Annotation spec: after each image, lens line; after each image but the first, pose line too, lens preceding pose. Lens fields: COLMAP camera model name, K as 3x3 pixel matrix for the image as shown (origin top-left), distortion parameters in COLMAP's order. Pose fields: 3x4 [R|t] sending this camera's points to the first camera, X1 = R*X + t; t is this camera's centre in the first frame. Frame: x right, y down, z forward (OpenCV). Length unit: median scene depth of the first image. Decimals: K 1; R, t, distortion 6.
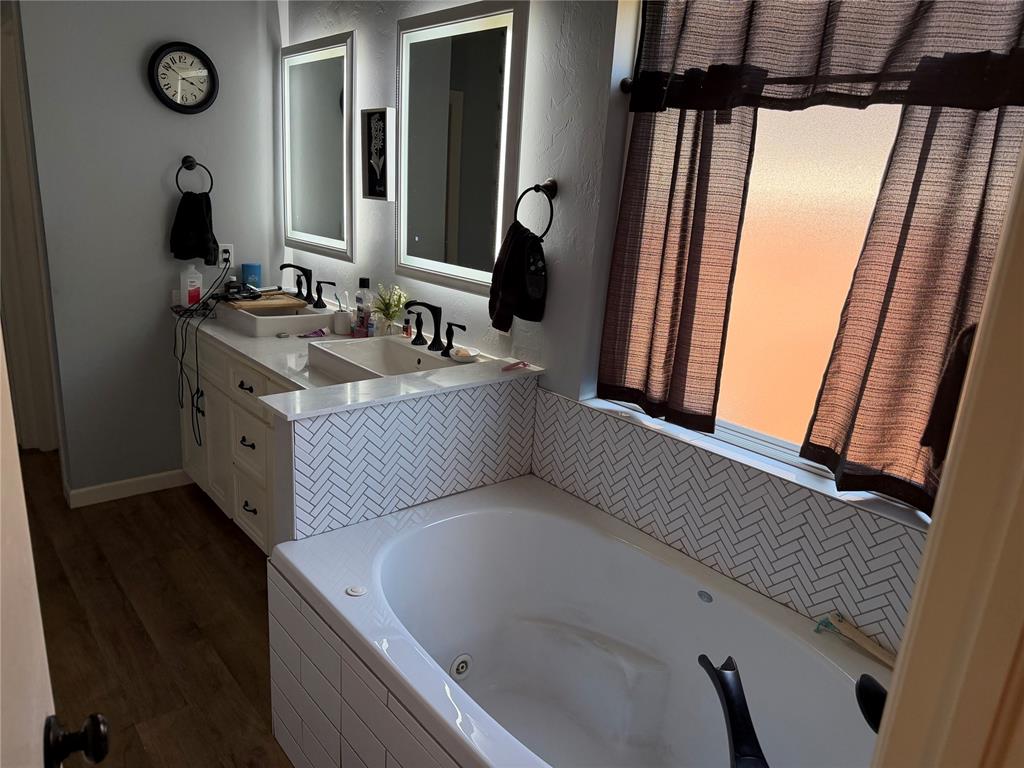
lens RADIAL K [[728.9, 0, 510.8], [0, 728.9, 383.1], [0, 0, 1]] dist [0.032214, -0.028314]
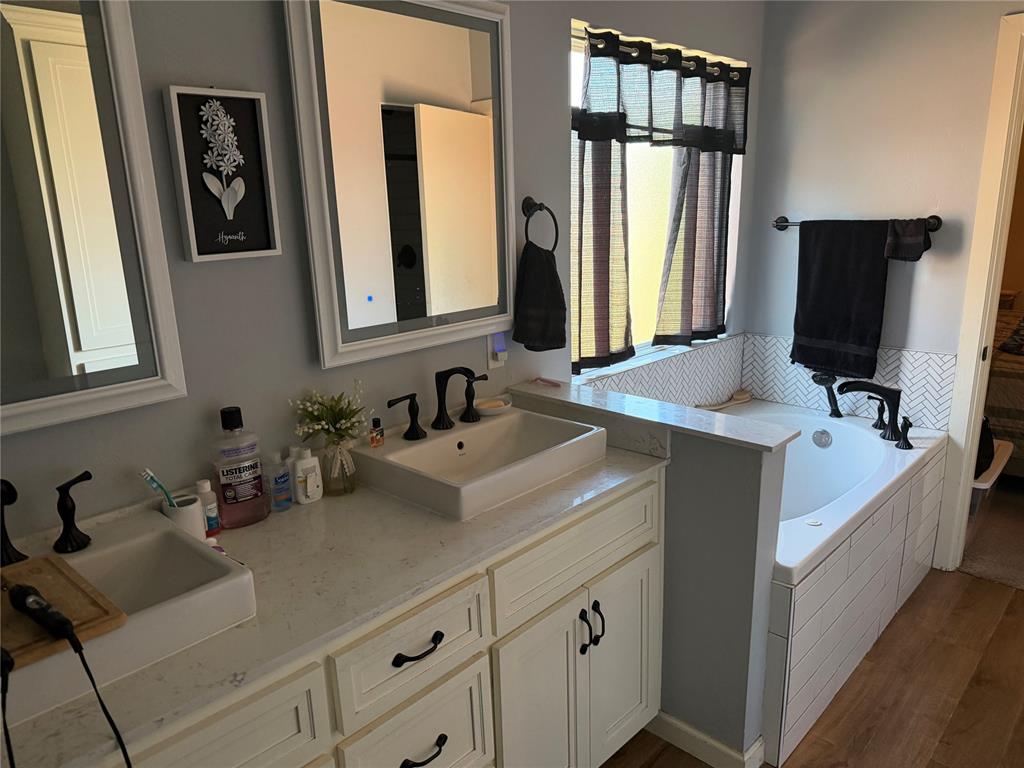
lens RADIAL K [[728.9, 0, 512.1], [0, 728.9, 387.6], [0, 0, 1]] dist [0.032214, -0.028314]
pose [[-0.118310, -0.289851, 0.949731, -1.279322], [0.296205, 0.902602, 0.312367, -0.467226], [-0.947769, 0.318272, -0.020931, 1.440760]]
